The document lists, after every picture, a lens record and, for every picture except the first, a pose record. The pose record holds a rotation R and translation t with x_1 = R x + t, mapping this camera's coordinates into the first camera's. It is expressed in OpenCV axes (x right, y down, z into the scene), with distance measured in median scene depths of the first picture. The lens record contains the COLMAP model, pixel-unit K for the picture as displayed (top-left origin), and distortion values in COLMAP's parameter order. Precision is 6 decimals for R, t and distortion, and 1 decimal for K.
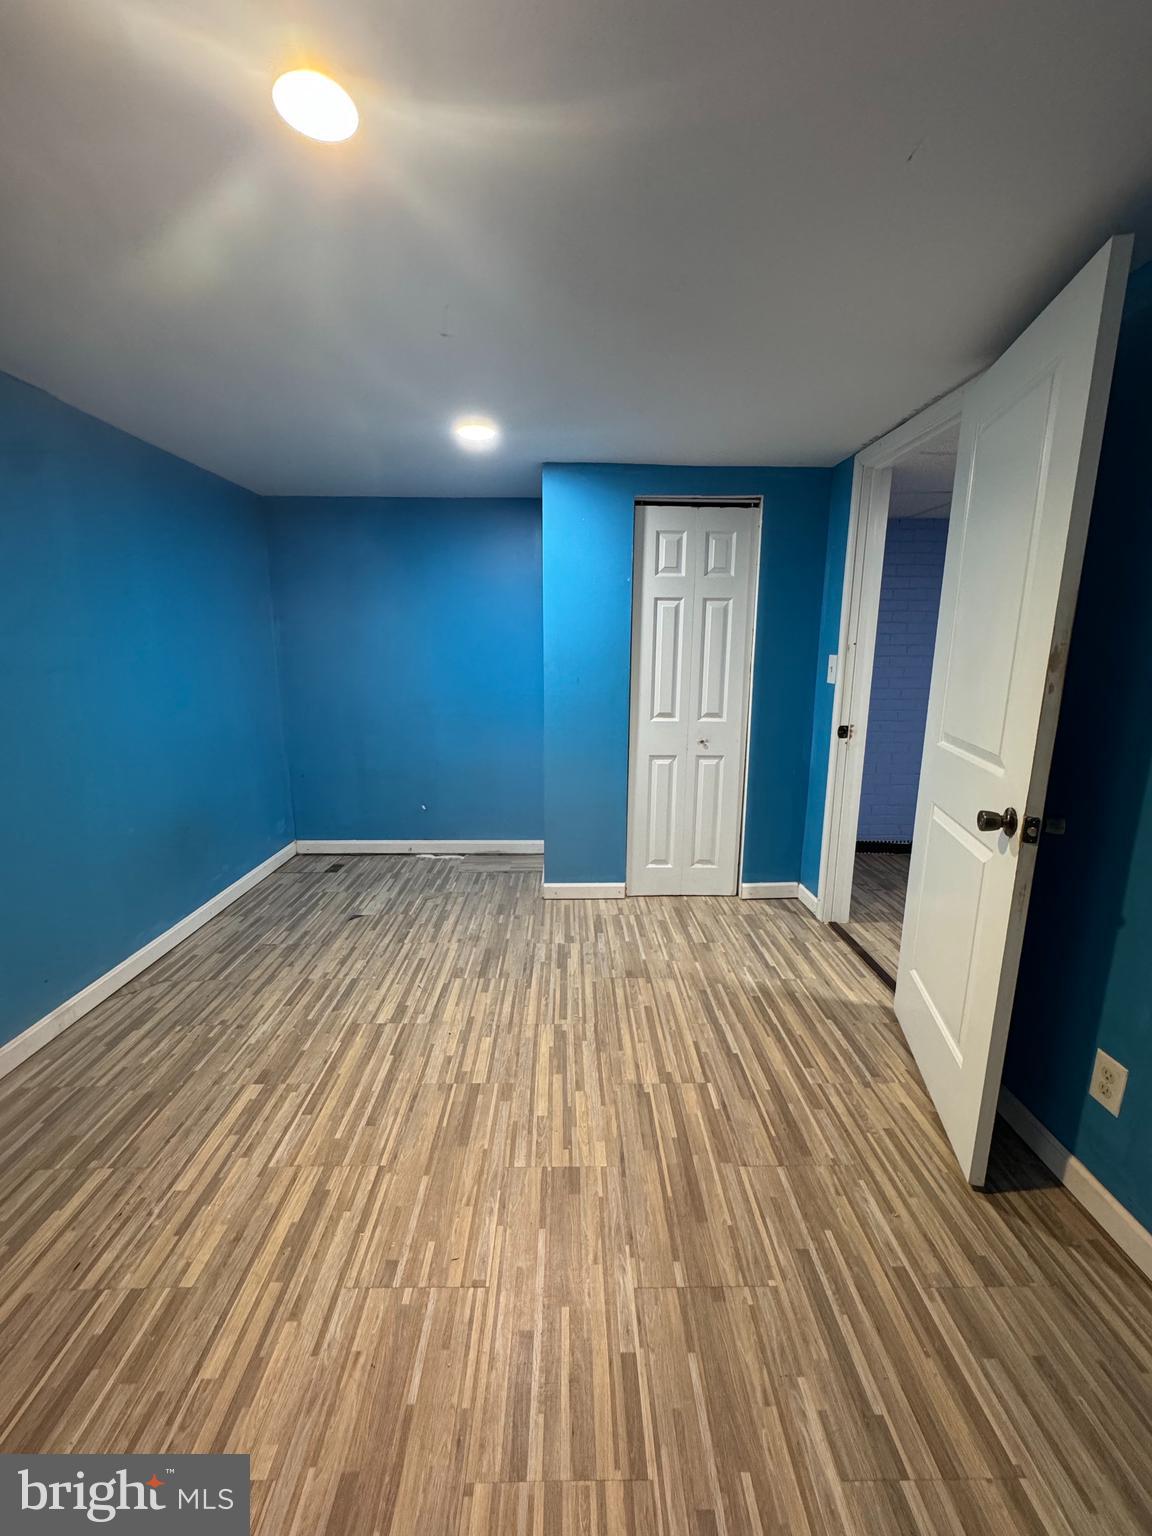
lens RADIAL K [[617.5, 0, 580.2], [0, 617.5, 767.1], [0, 0, 1]] dist [0.000203, 0.000156]
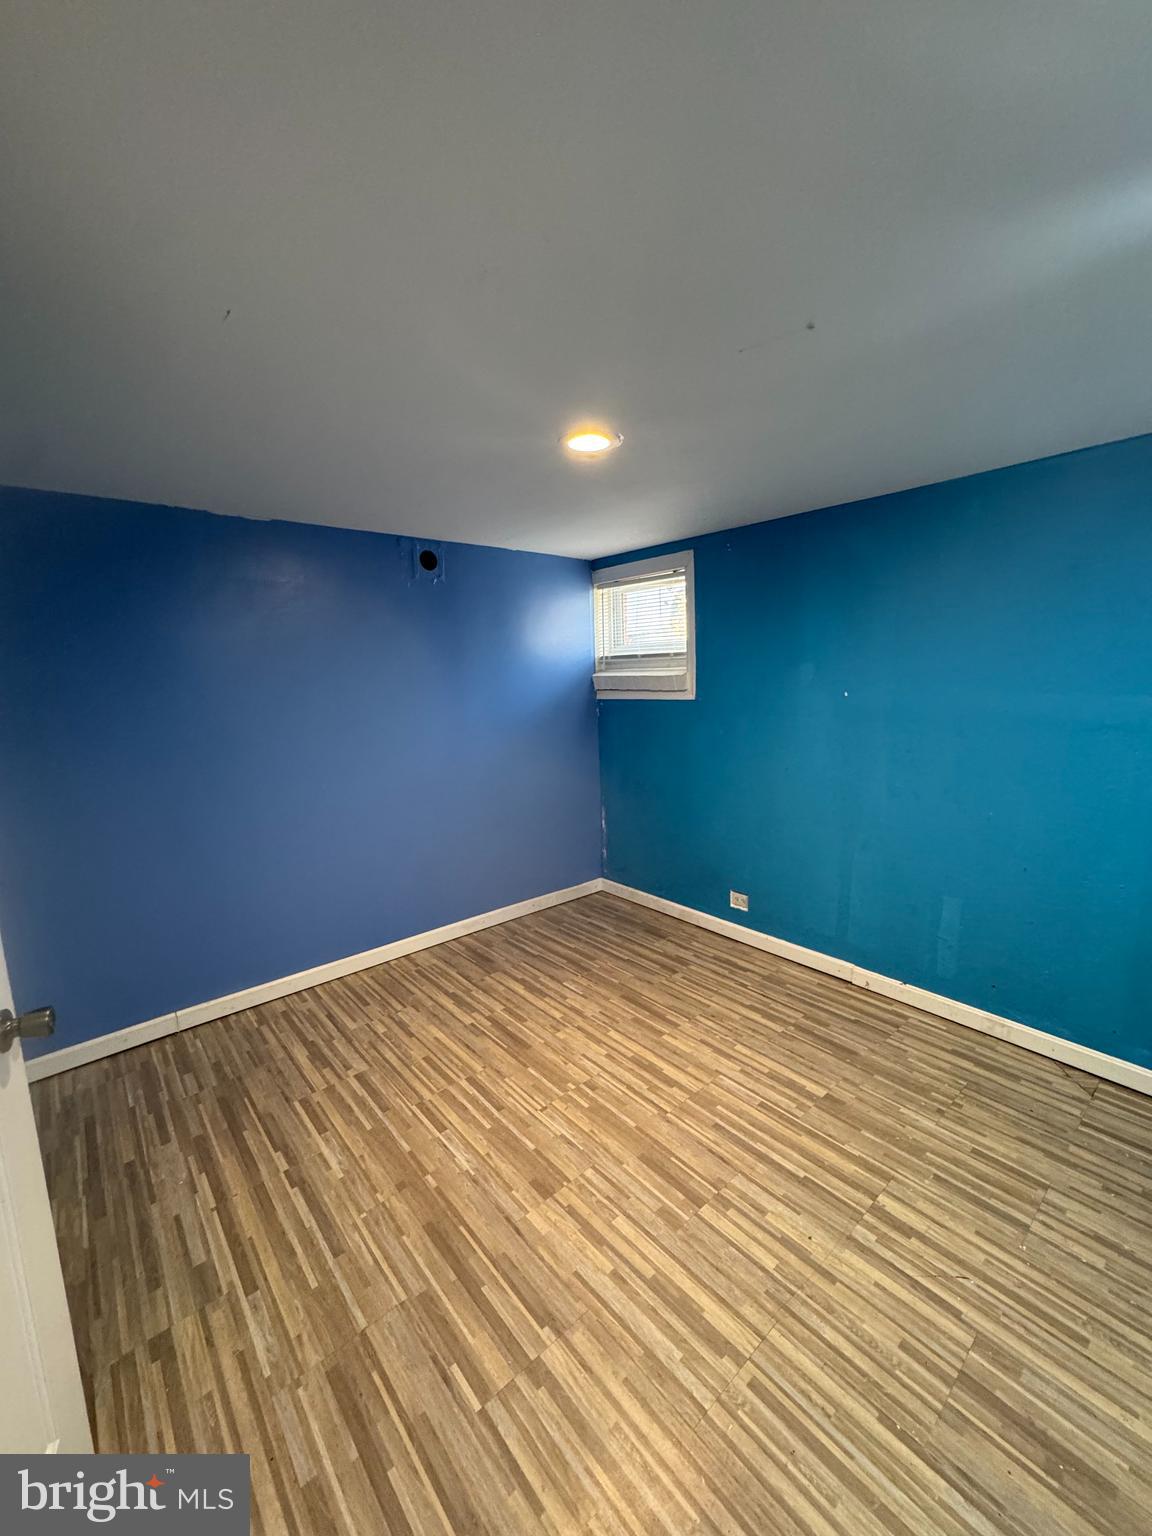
lens RADIAL K [[617.5, 0, 579.2], [0, 617.5, 772.2], [0, 0, 1]] dist [0.000203, 0.000156]
pose [[-0.770326, 0.121038, -0.626057, 0.507408], [-0.104124, 0.944763, 0.310774, -0.384675], [0.629091, 0.304585, -0.715173, 1.481612]]
